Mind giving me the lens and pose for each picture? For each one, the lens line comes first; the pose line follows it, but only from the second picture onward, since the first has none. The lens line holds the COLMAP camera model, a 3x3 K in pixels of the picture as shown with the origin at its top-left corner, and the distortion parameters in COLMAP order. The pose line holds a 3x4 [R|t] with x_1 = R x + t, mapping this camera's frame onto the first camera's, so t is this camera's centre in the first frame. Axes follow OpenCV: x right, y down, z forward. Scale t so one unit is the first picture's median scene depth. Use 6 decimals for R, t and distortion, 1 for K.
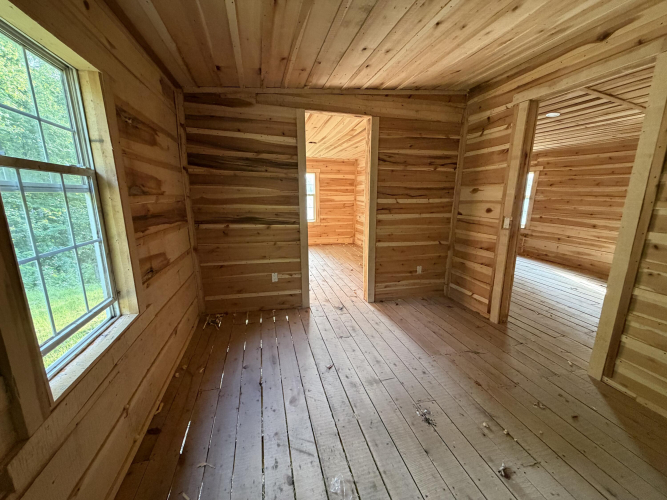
lens RADIAL K [[264.5, 0, 331.5], [0, 264.5, 251.2], [0, 0, 1]] dist [-0.001074, -0.000568]
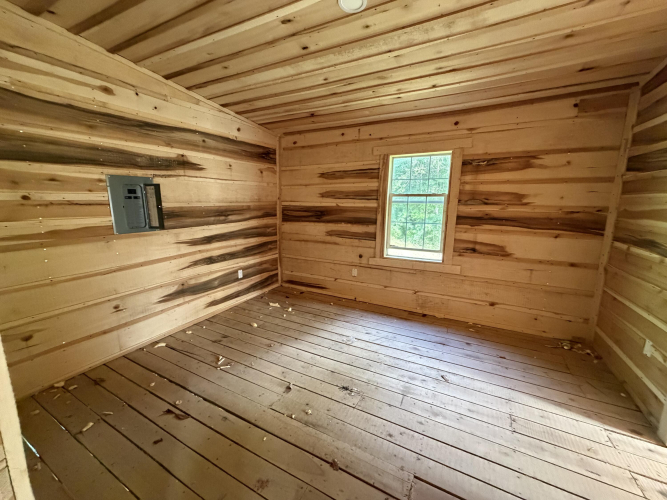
lens RADIAL K [[264.5, 0, 331.5], [0, 264.5, 251.2], [0, 0, 1]] dist [-0.001074, -0.000568]
pose [[-0.677496, 0.114567, -0.726549, 0.969476], [-0.168881, 0.937175, 0.305259, -0.237070], [0.715876, 0.329512, -0.615584, 1.194549]]
